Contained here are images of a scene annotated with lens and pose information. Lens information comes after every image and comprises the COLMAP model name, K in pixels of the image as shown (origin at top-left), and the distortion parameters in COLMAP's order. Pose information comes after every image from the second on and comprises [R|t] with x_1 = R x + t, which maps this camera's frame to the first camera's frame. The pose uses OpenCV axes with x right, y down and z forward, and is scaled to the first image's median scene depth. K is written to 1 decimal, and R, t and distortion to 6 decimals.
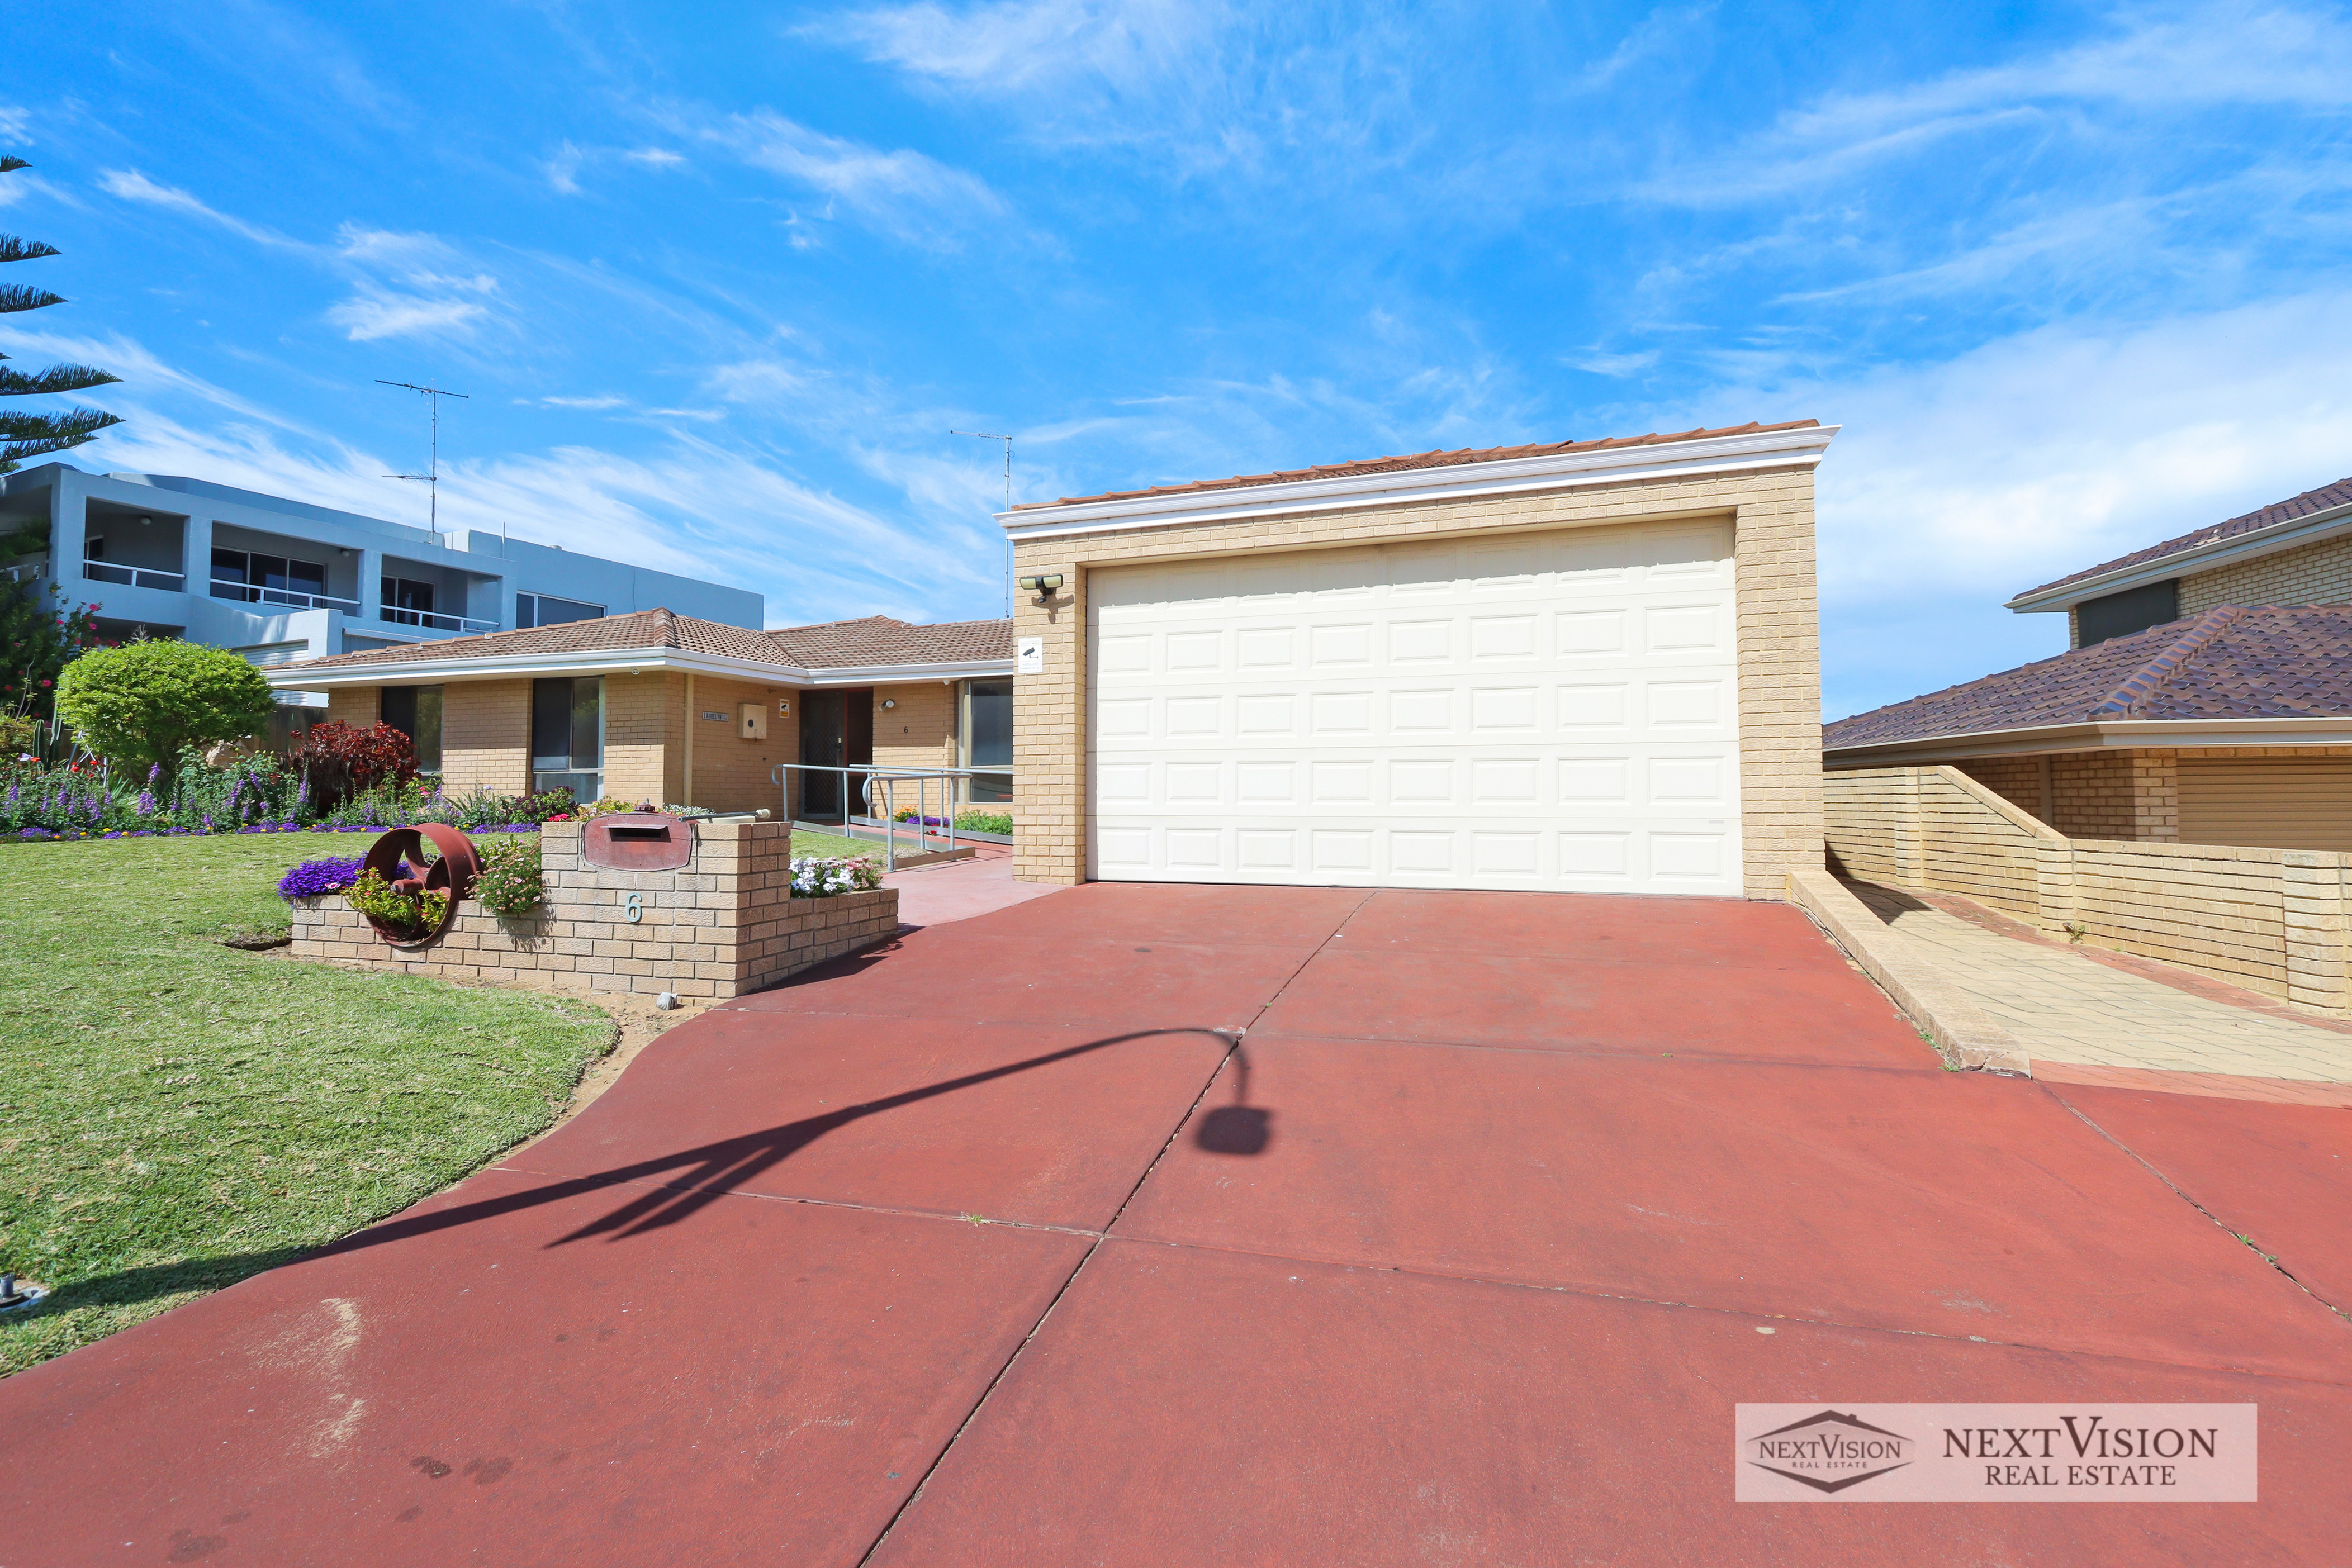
lens RADIAL K [[1070.9, 0, 1169.0], [0, 1070.9, 750.6], [0, 0, 1]] dist [-0.000505, 0.000542]
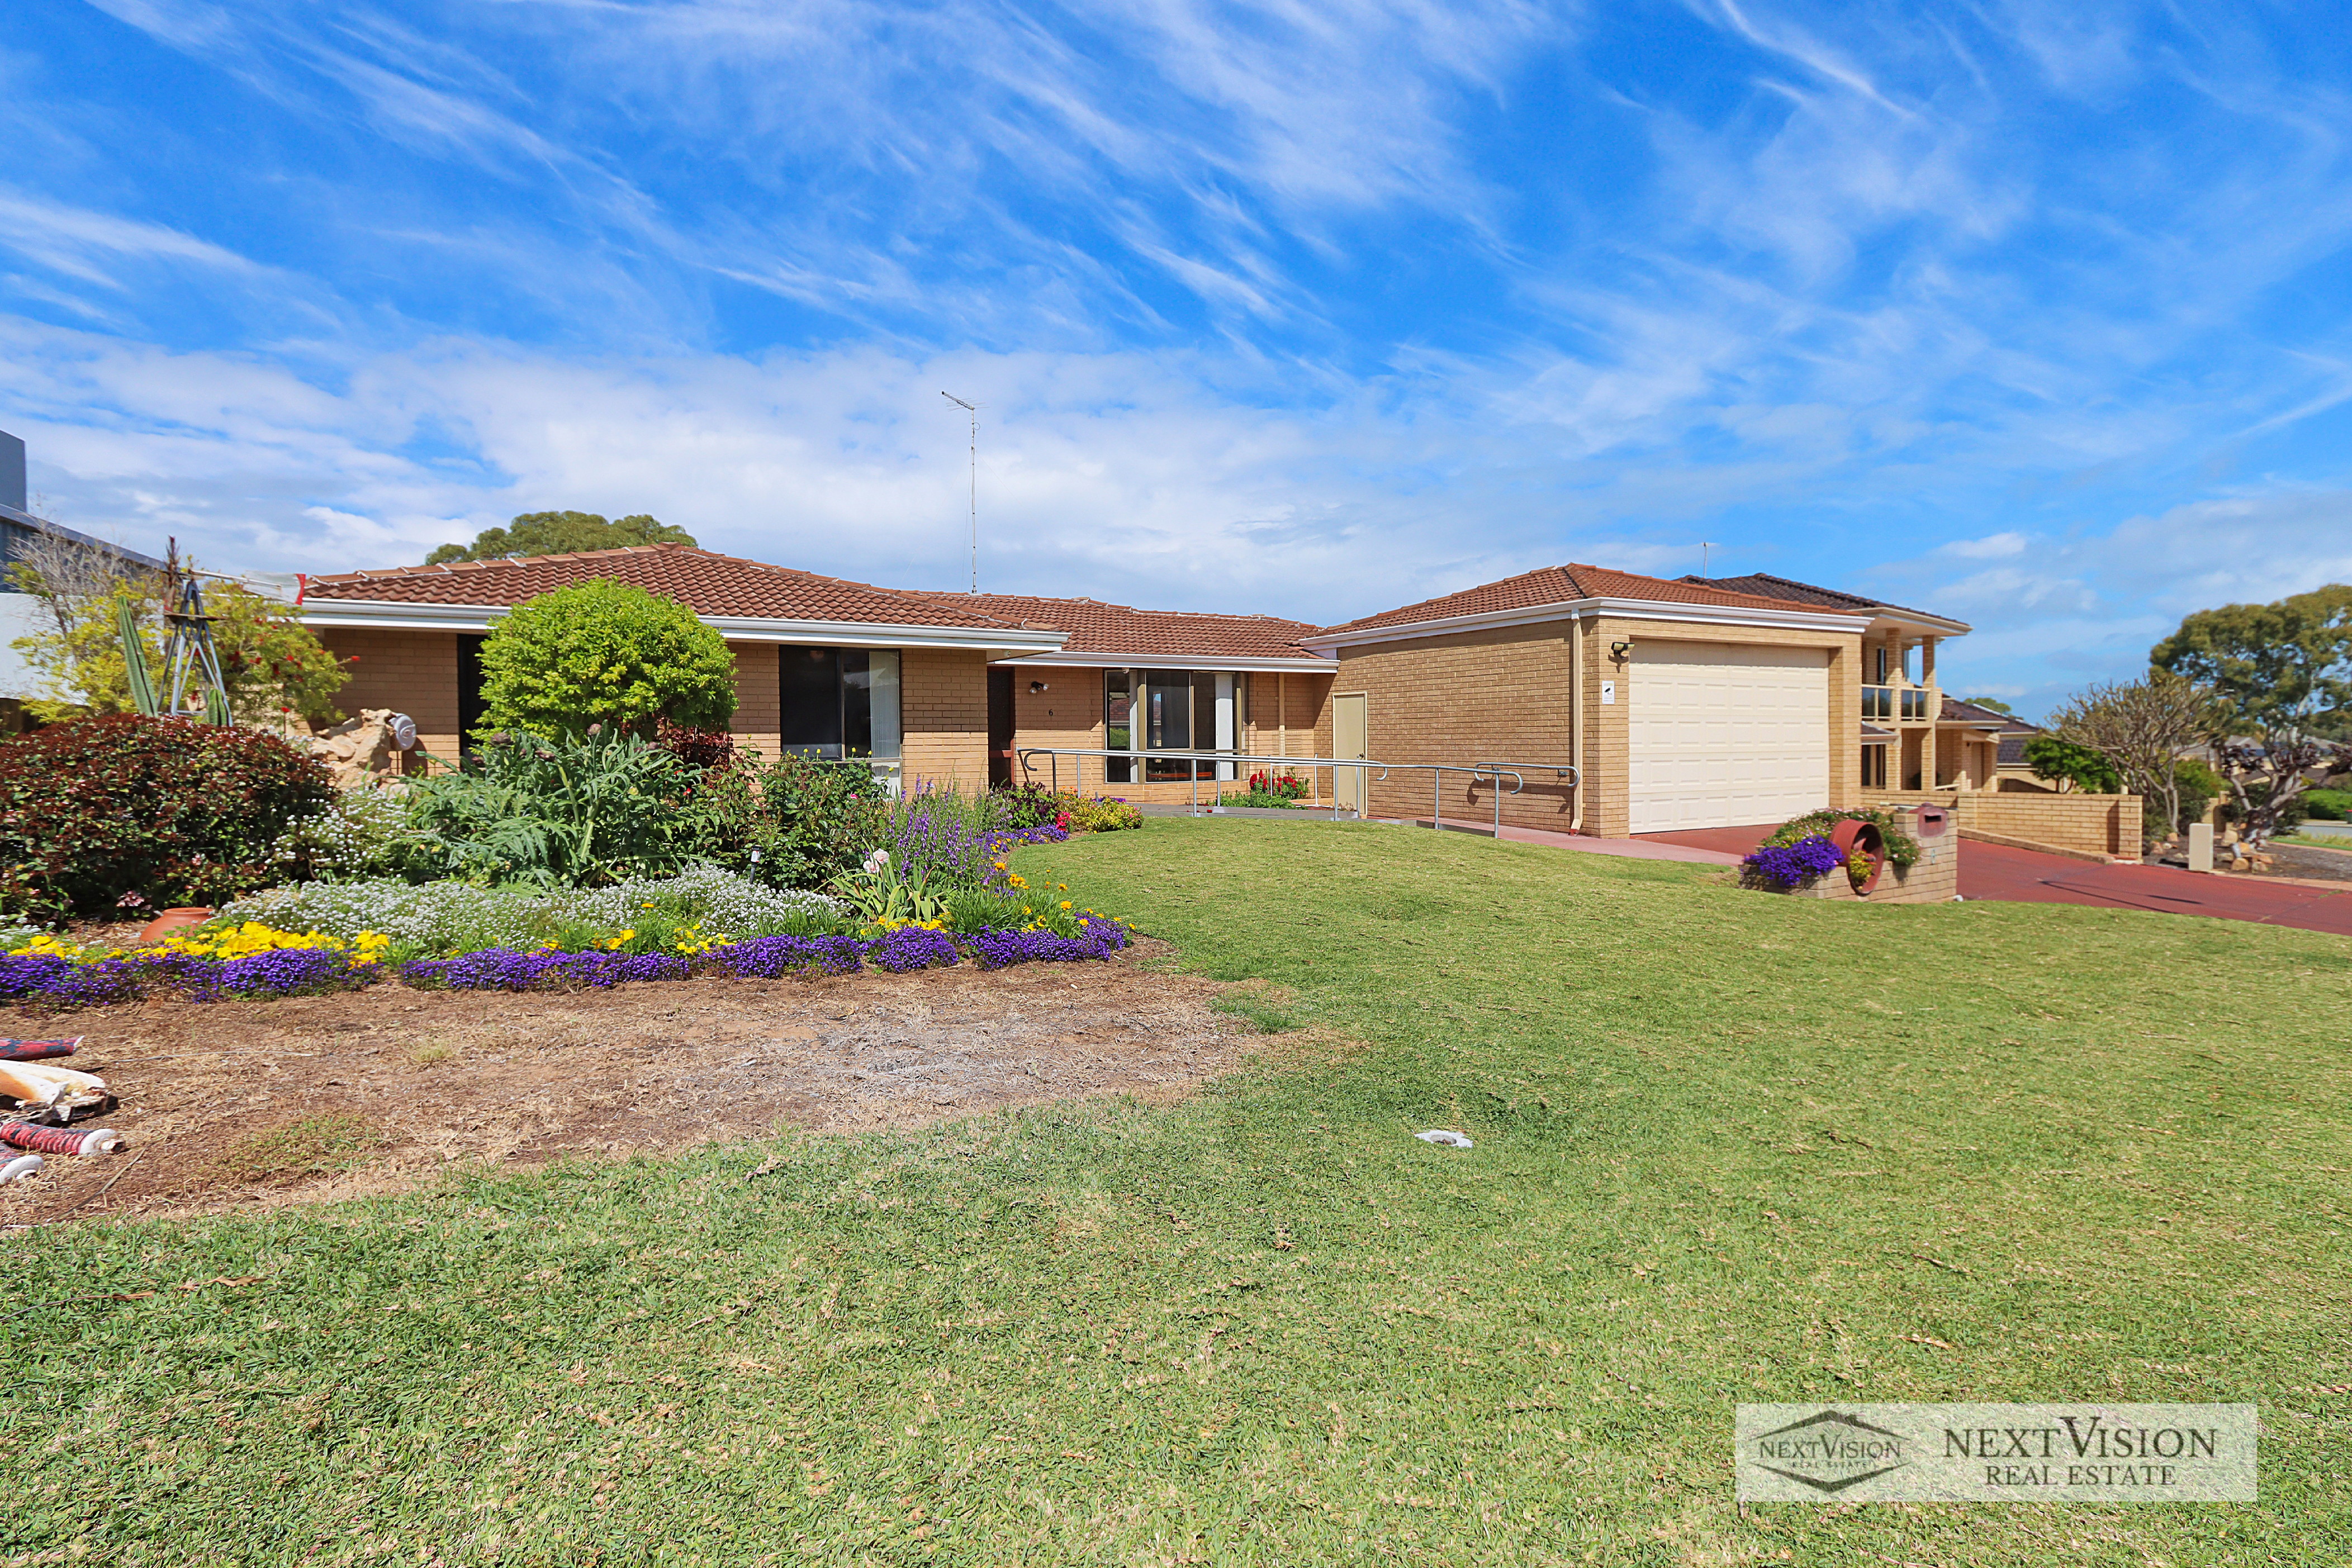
lens RADIAL K [[1085.1, 0, 1168.6], [0, 1085.1, 737.4], [0, 0, 1]] dist [0.003866, -0.000892]
pose [[0.666232, -0.001150, 0.745744, -0.963054], [-0.027769, 0.999267, 0.026350, -0.026898], [-0.745227, -0.038264, 0.665712, 0.239542]]
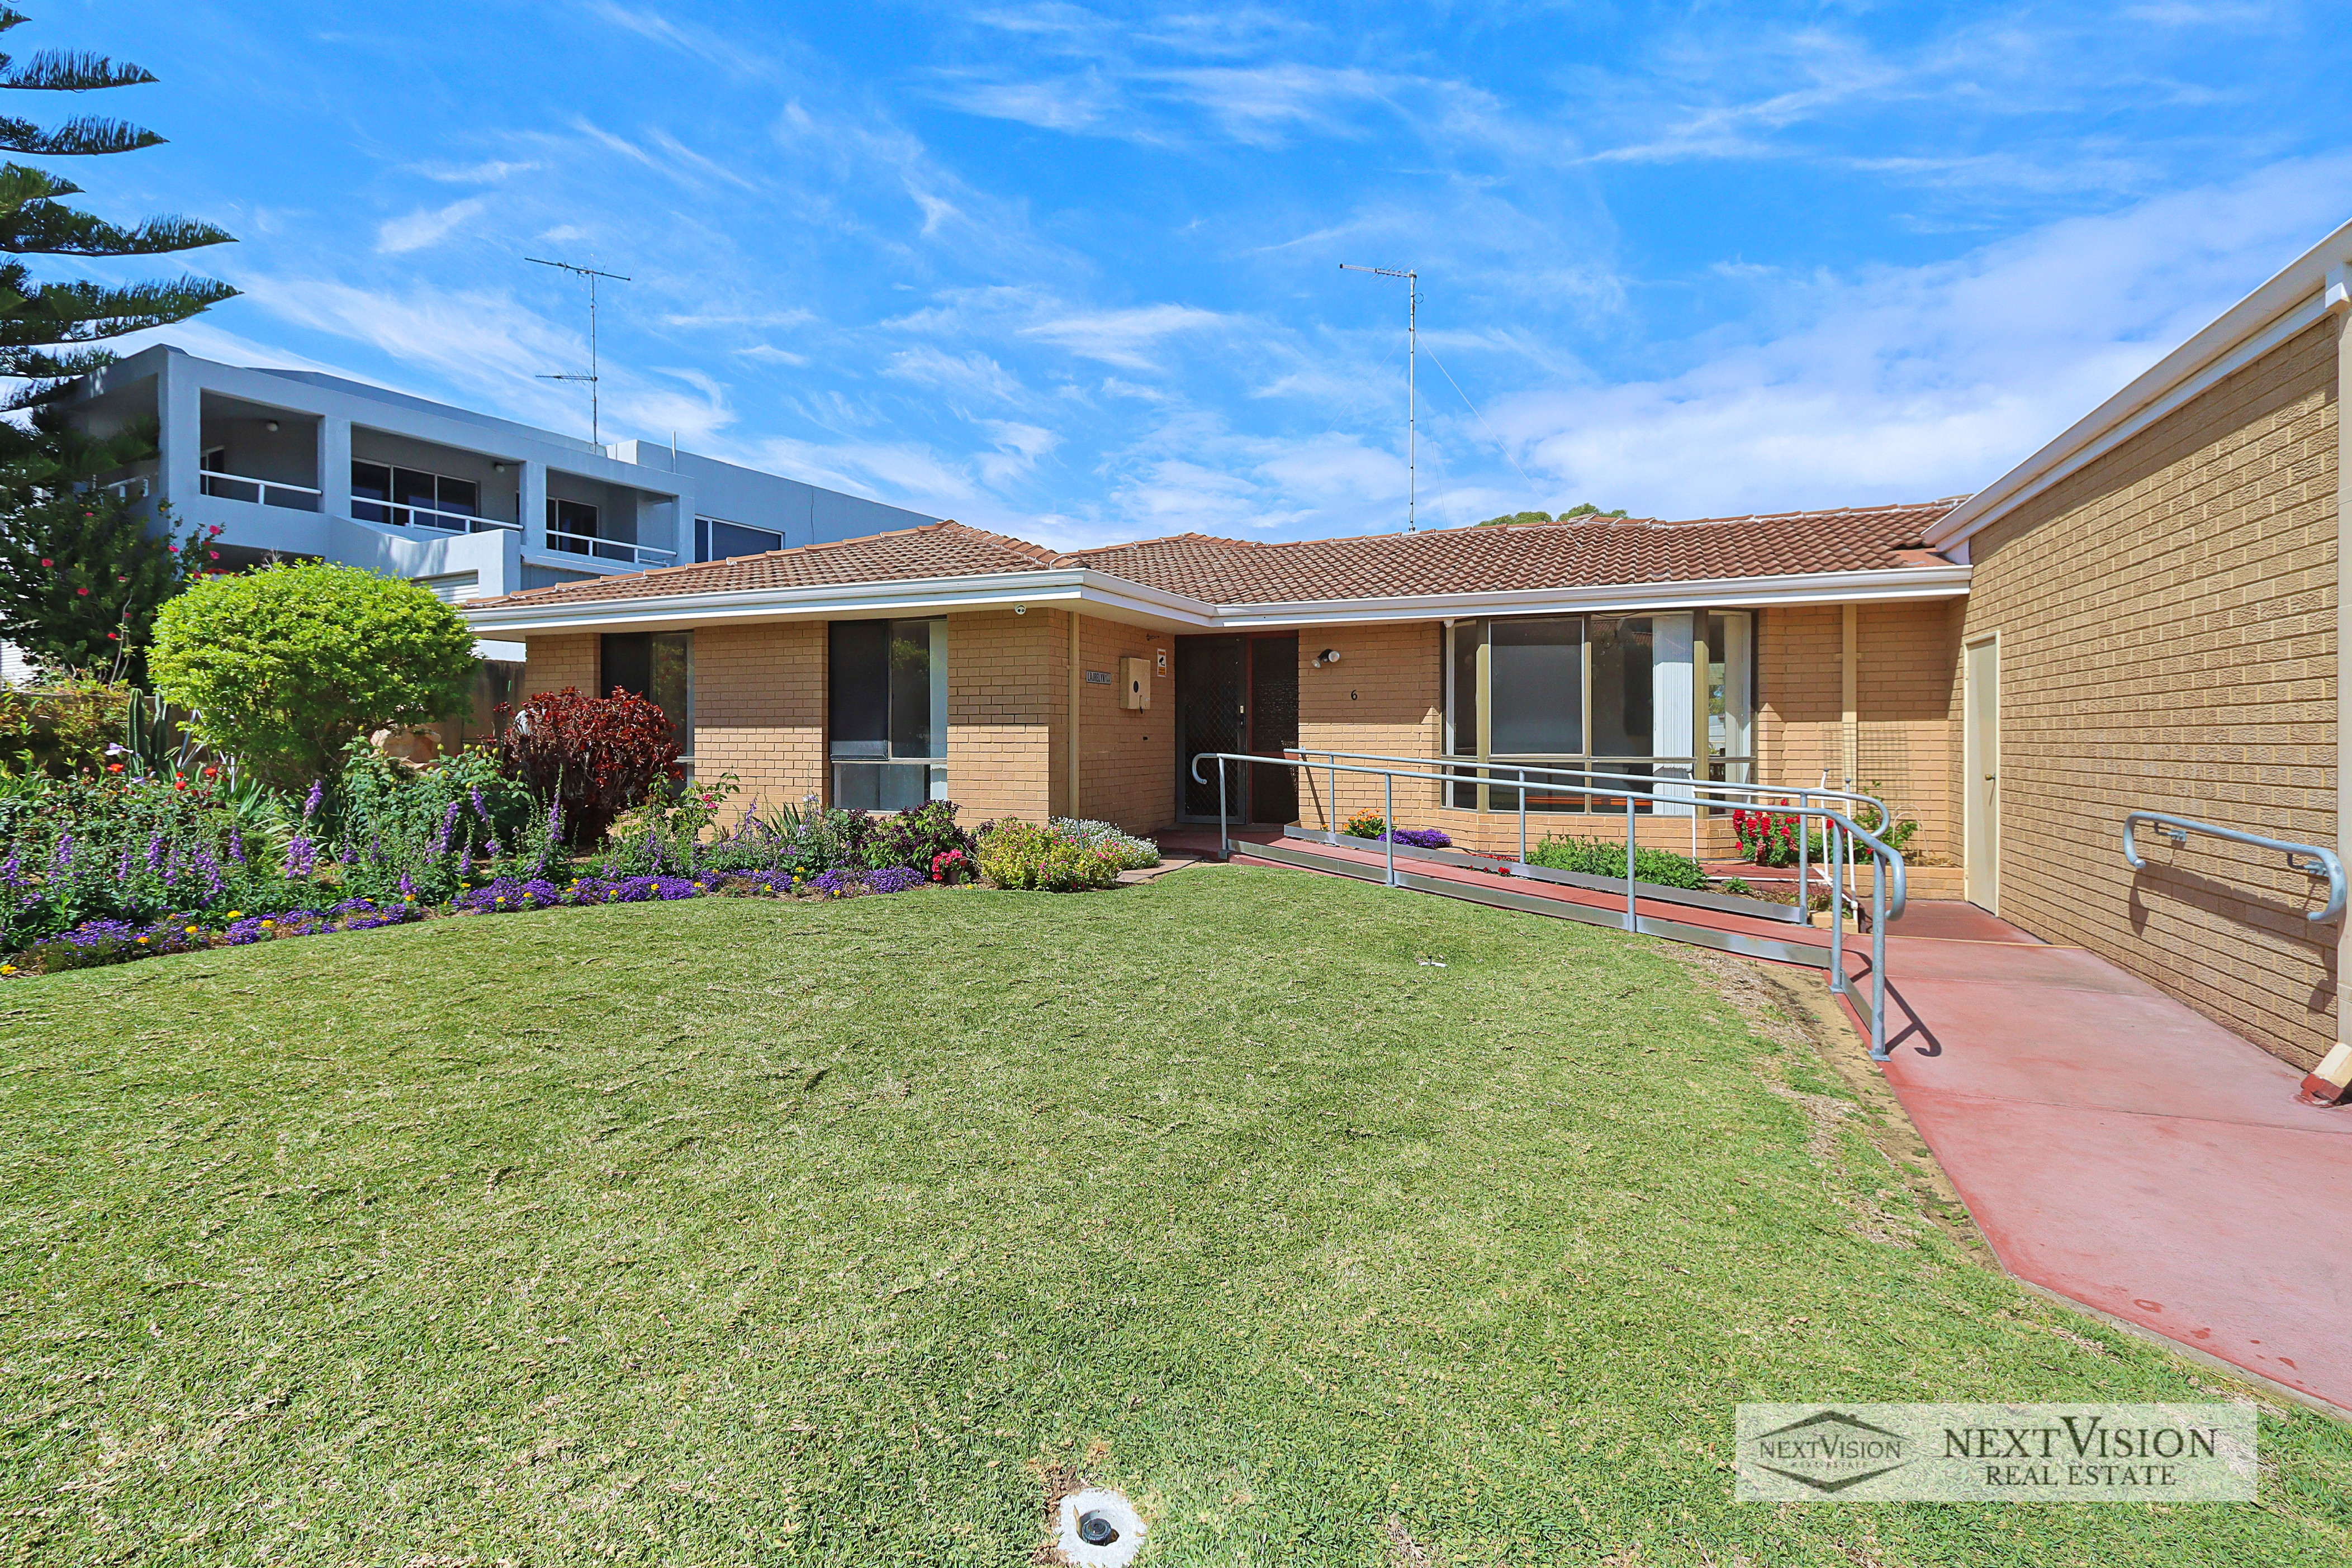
lens RADIAL K [[1085.1, 0, 1168.6], [0, 1085.1, 737.4], [0, 0, 1]] dist [0.003866, -0.000892]
pose [[0.997088, 0.003456, -0.076185, -0.318096], [-0.000048, 0.999001, 0.044691, -0.024407], [0.076263, -0.044557, 0.996092, 0.326574]]
